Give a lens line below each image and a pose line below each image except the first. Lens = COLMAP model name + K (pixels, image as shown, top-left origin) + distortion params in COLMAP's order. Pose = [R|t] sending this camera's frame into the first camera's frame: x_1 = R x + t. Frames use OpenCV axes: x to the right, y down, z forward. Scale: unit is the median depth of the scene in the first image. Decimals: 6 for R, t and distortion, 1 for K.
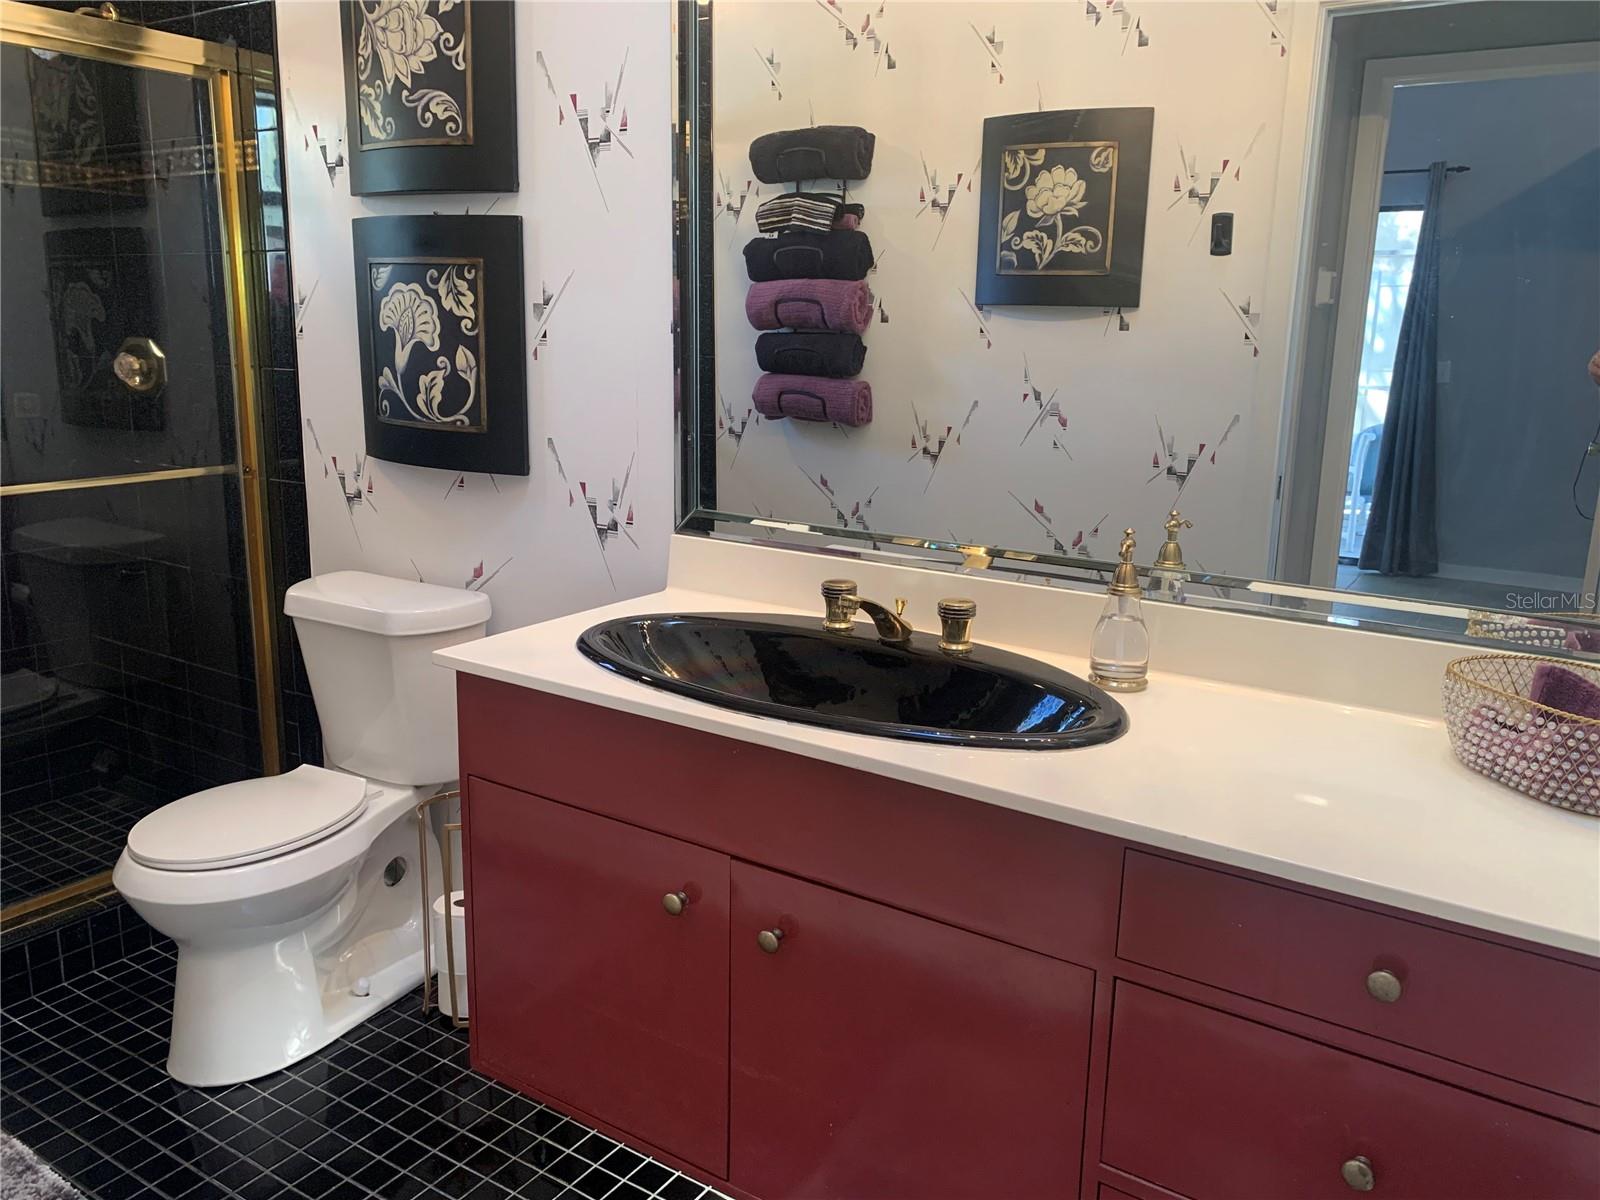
lens RADIAL K [[1238.4, 0, 795.9], [0, 1238.4, 594.2], [0, 0, 1]] dist [-0.013350, -0.003050]
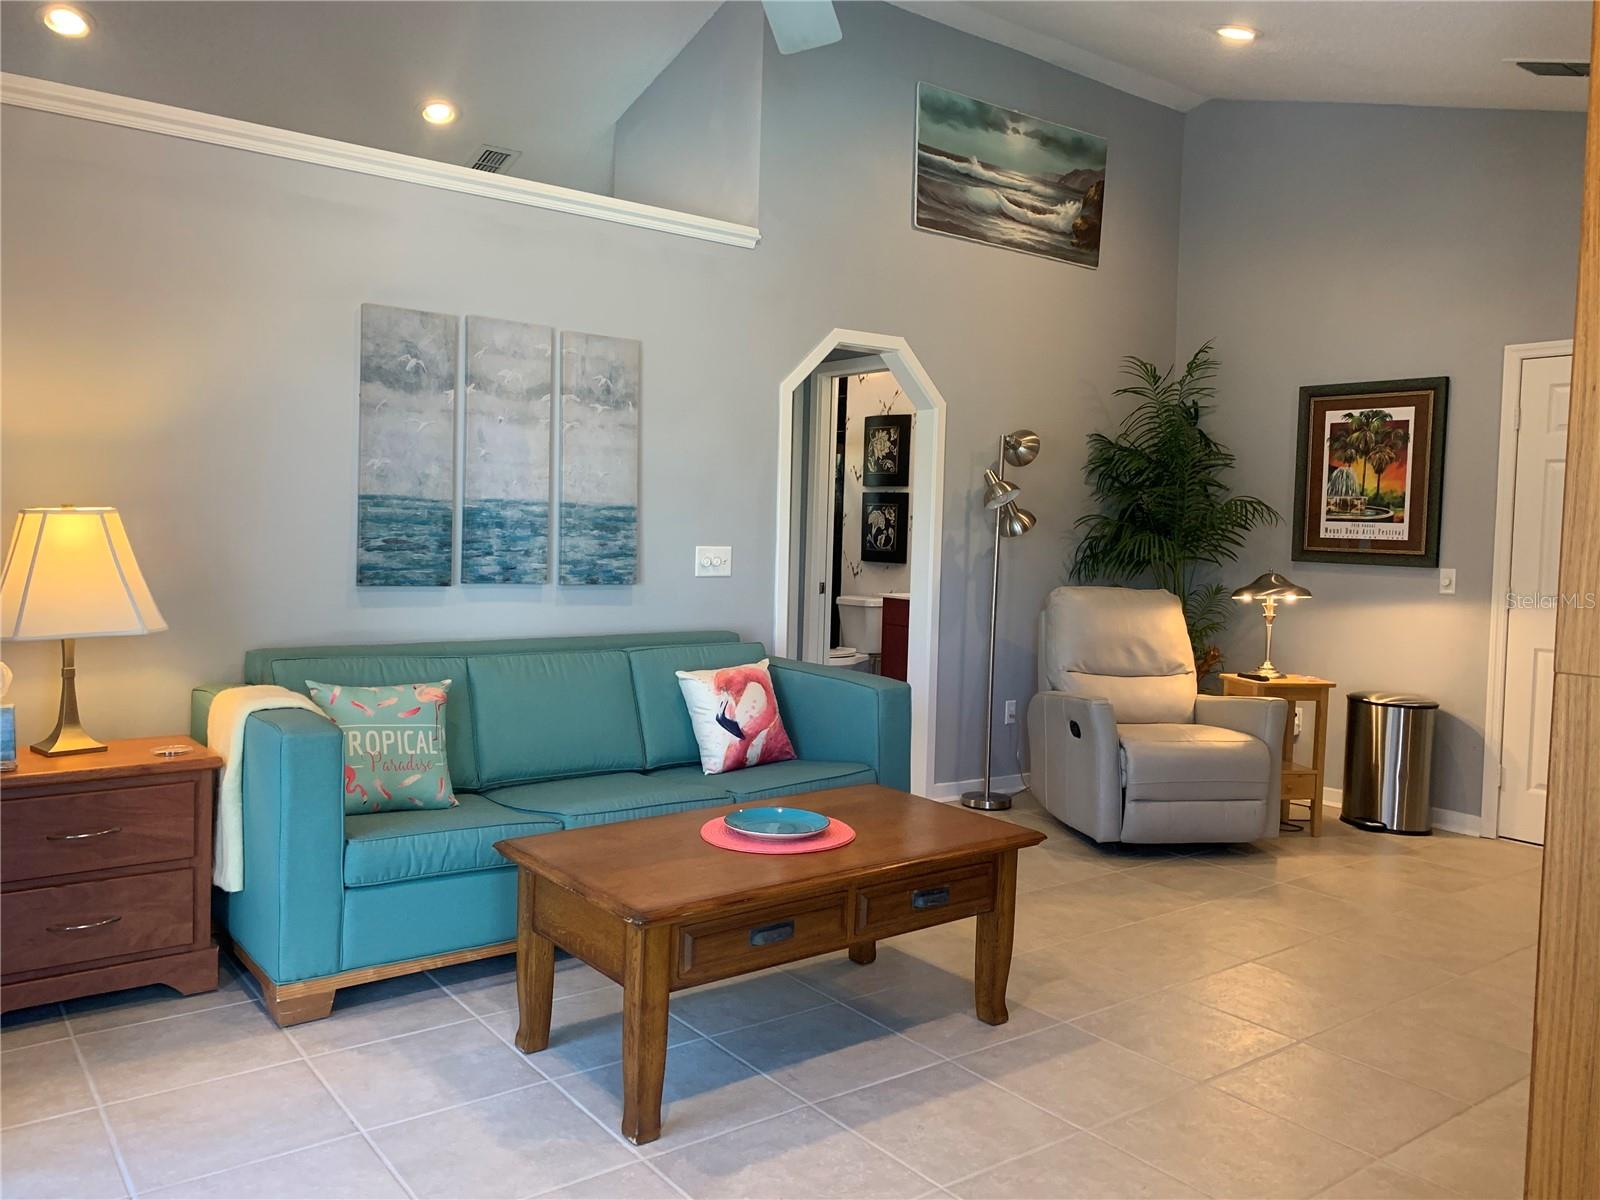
lens RADIAL K [[1238.4, 0, 800.6], [0, 1238.4, 595.1], [0, 0, 1]] dist [-0.013350, -0.003050]
pose [[0.943201, 0.027249, -0.331104, 0.673030], [-0.085217, 0.983130, -0.161845, 0.589498], [0.321108, 0.180868, 0.929611, -2.367446]]
